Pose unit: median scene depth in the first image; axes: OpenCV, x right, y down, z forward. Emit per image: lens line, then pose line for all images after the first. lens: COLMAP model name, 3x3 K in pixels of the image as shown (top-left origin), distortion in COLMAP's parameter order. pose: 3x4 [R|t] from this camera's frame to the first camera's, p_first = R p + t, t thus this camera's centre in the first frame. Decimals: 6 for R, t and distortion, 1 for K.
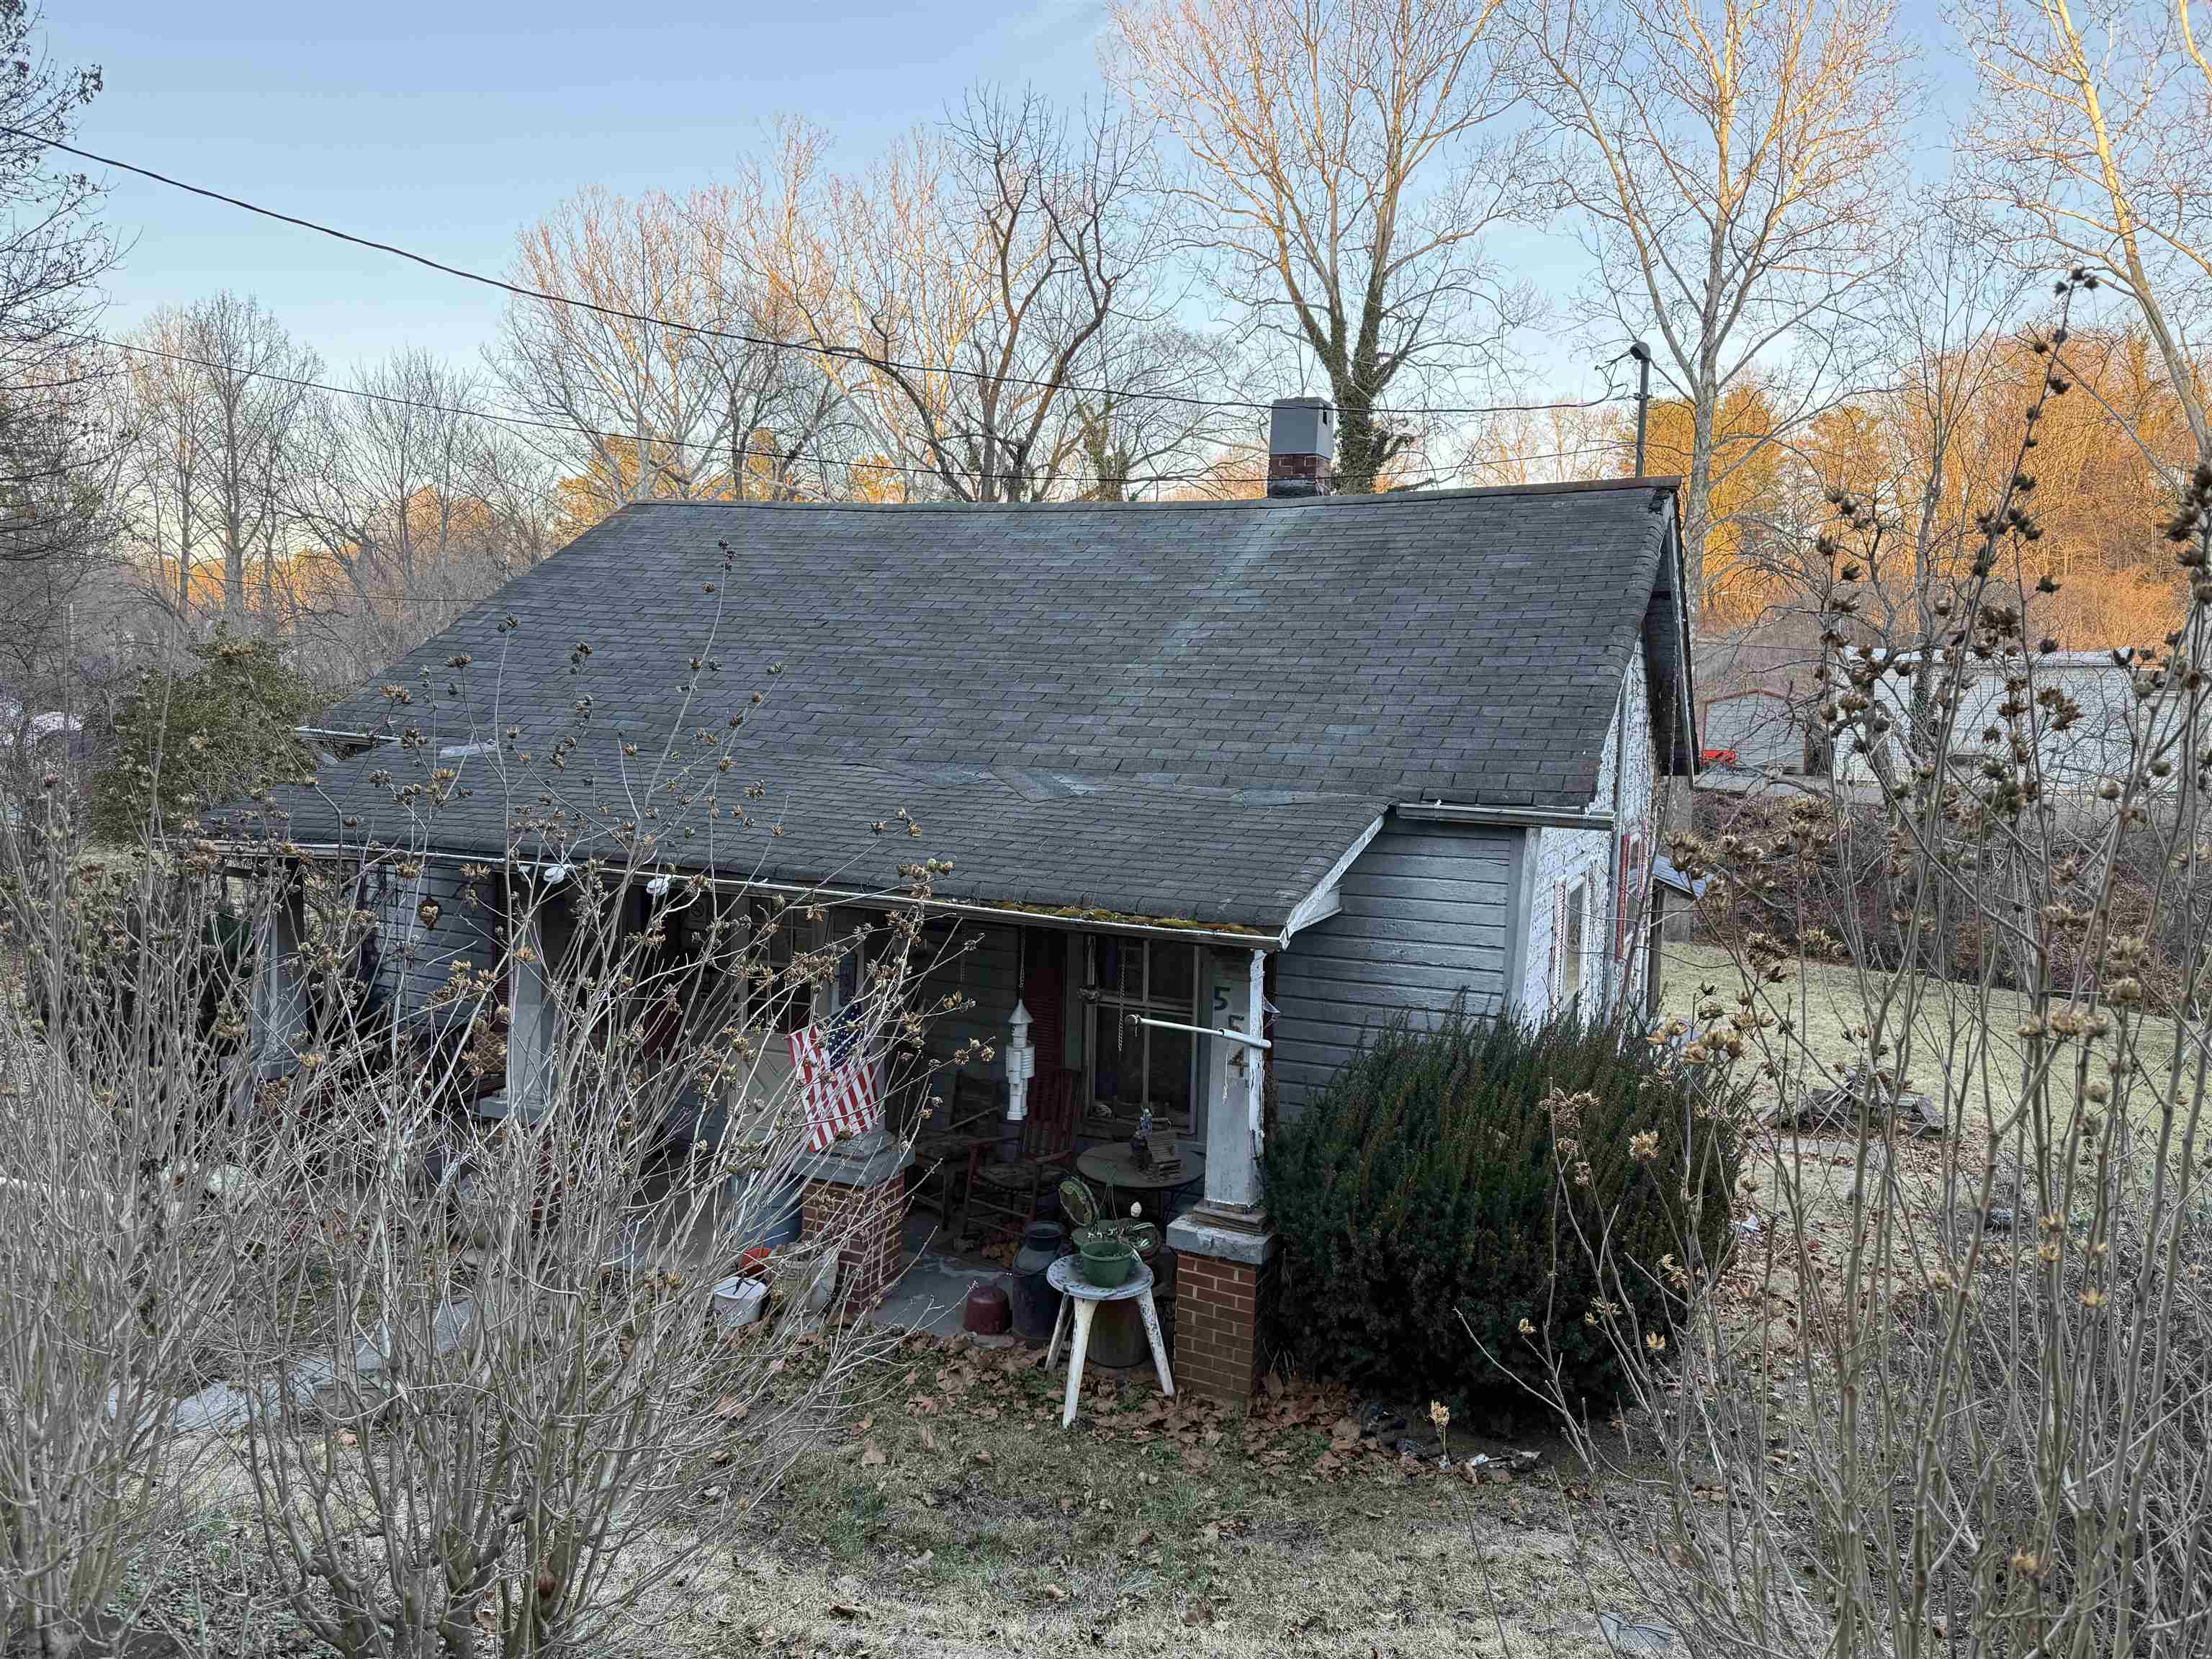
lens RADIAL K [[1572.5, 0, 1109.3], [0, 1572.5, 837.4], [0, 0, 1]] dist [-0.013115, -0.004574]
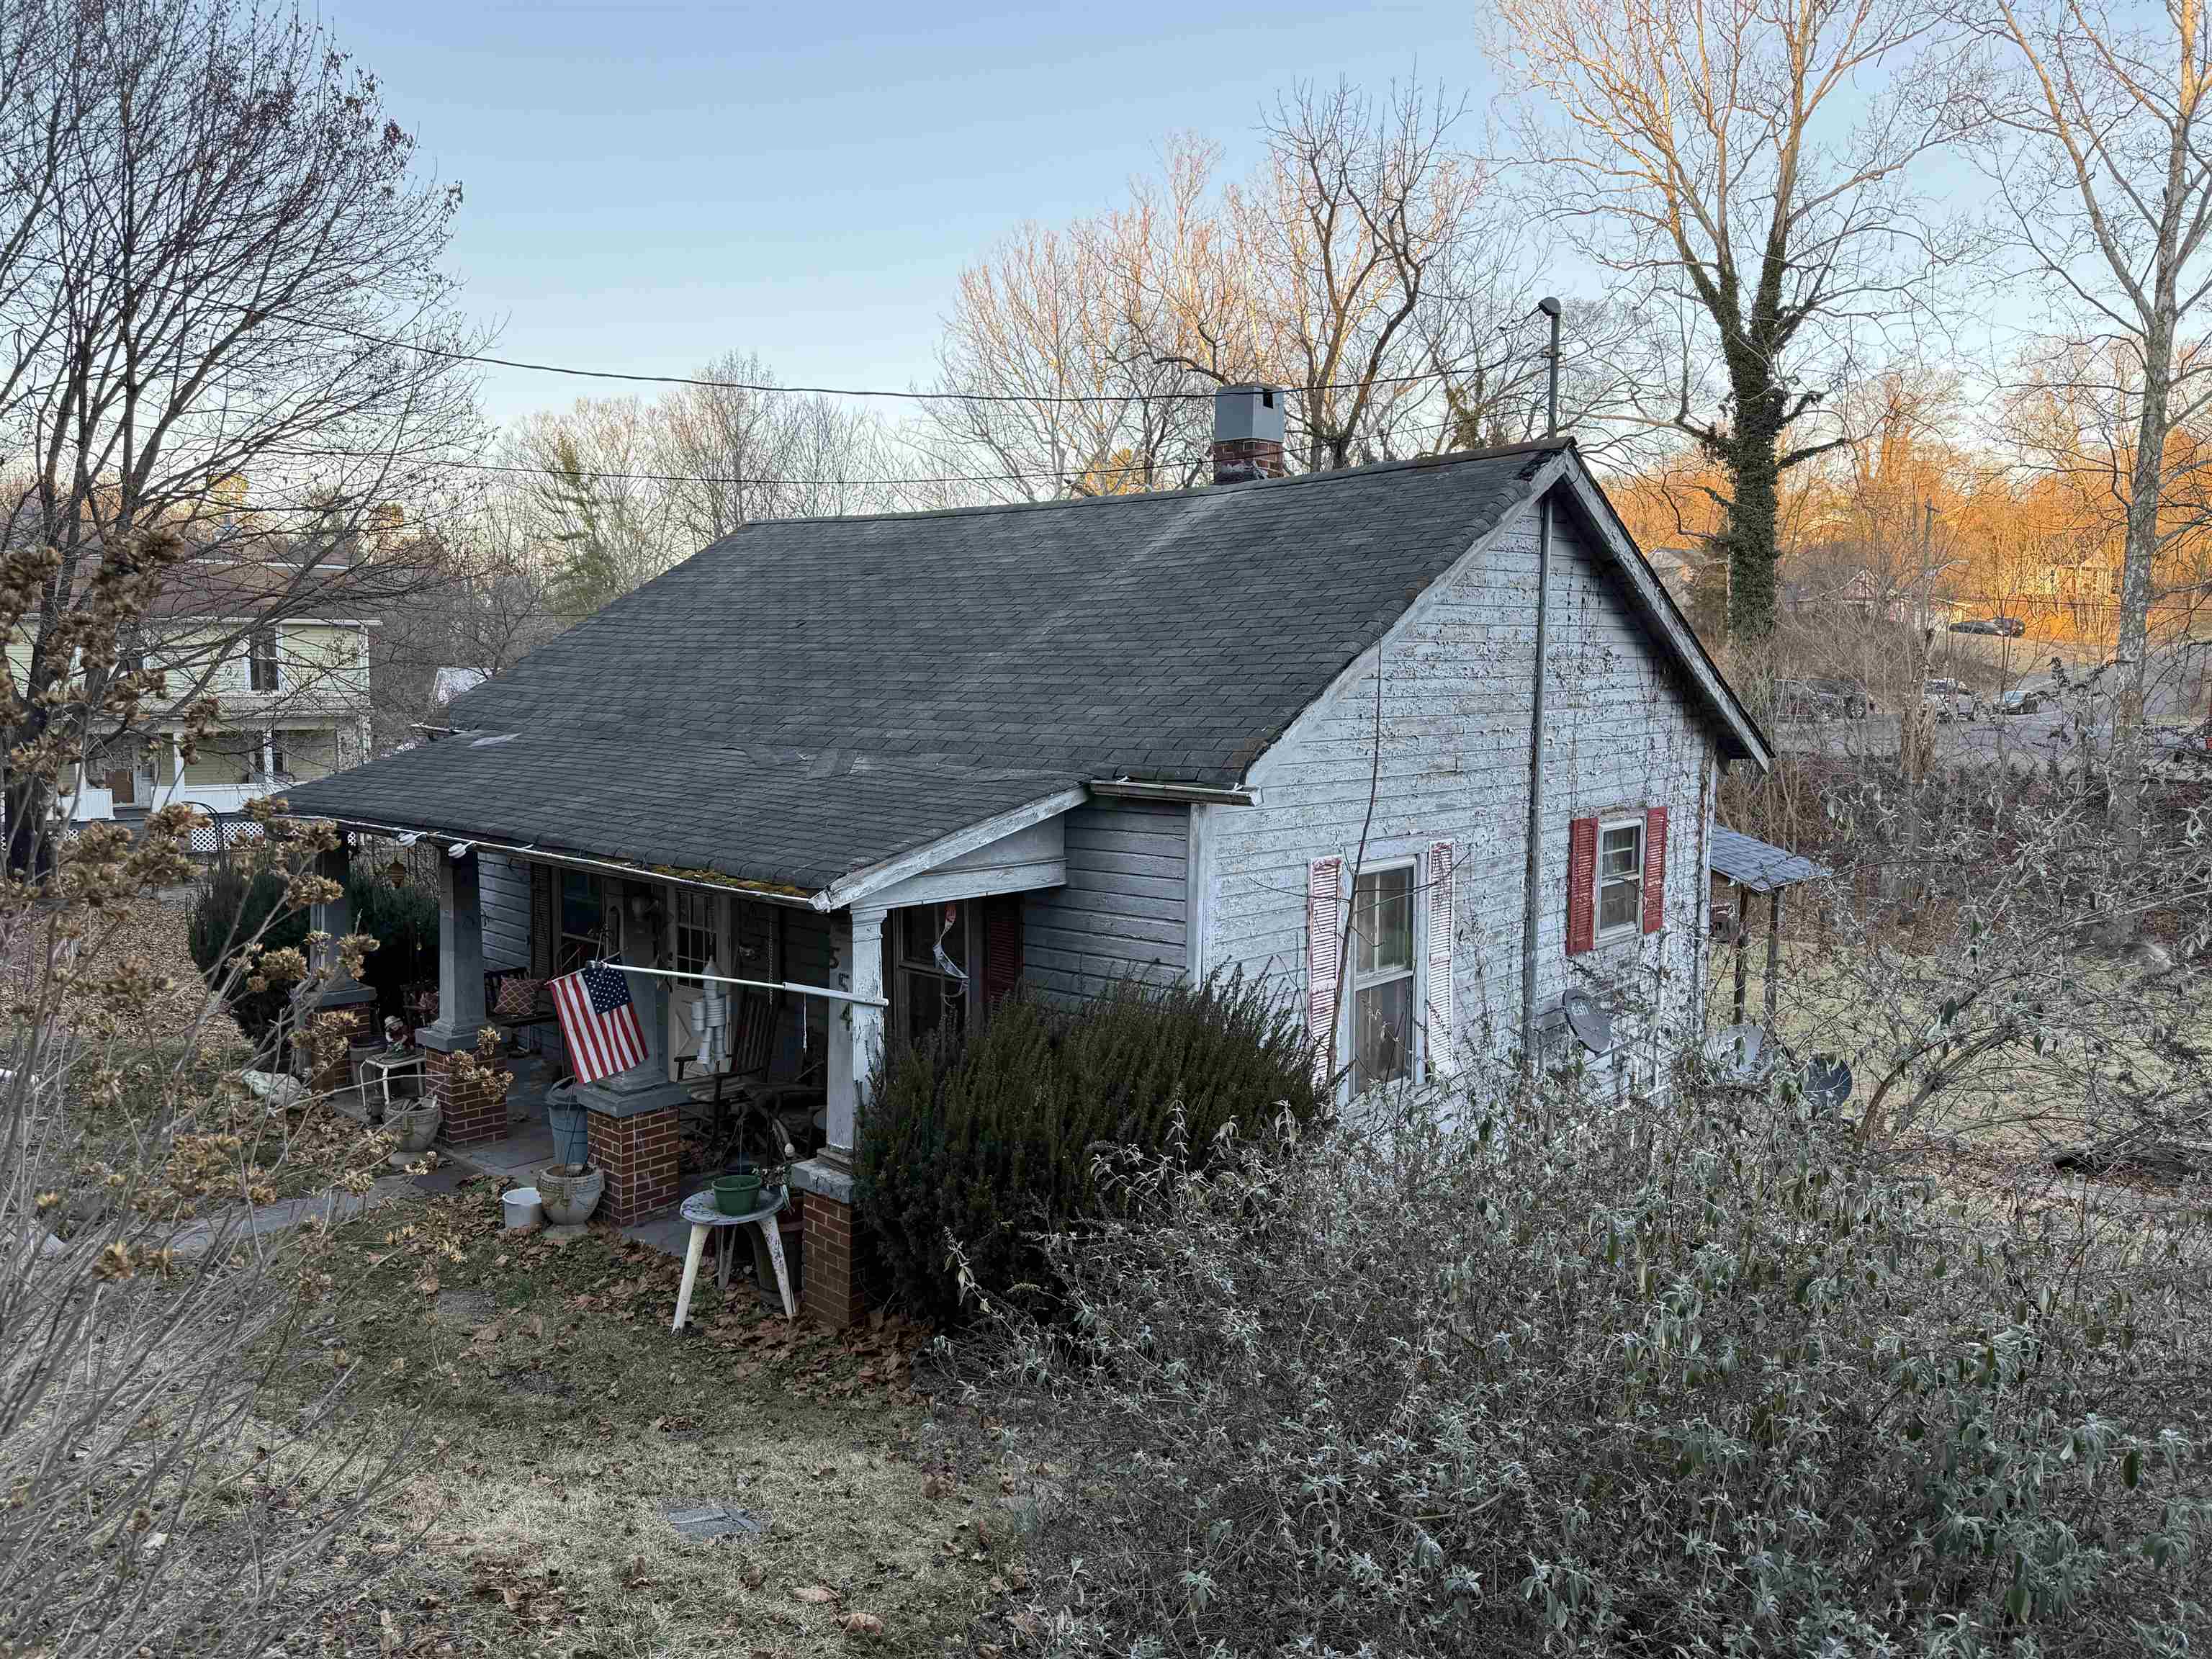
lens RADIAL K [[1572.5, 0, 1126.0], [0, 1572.5, 821.9], [0, 0, 1]] dist [-0.013115, -0.004574]
pose [[0.949002, 0.005194, -0.315228, 0.131238], [-0.007102, 0.999963, -0.004906, 0.002607], [0.315191, 0.006894, 0.949003, 0.006611]]
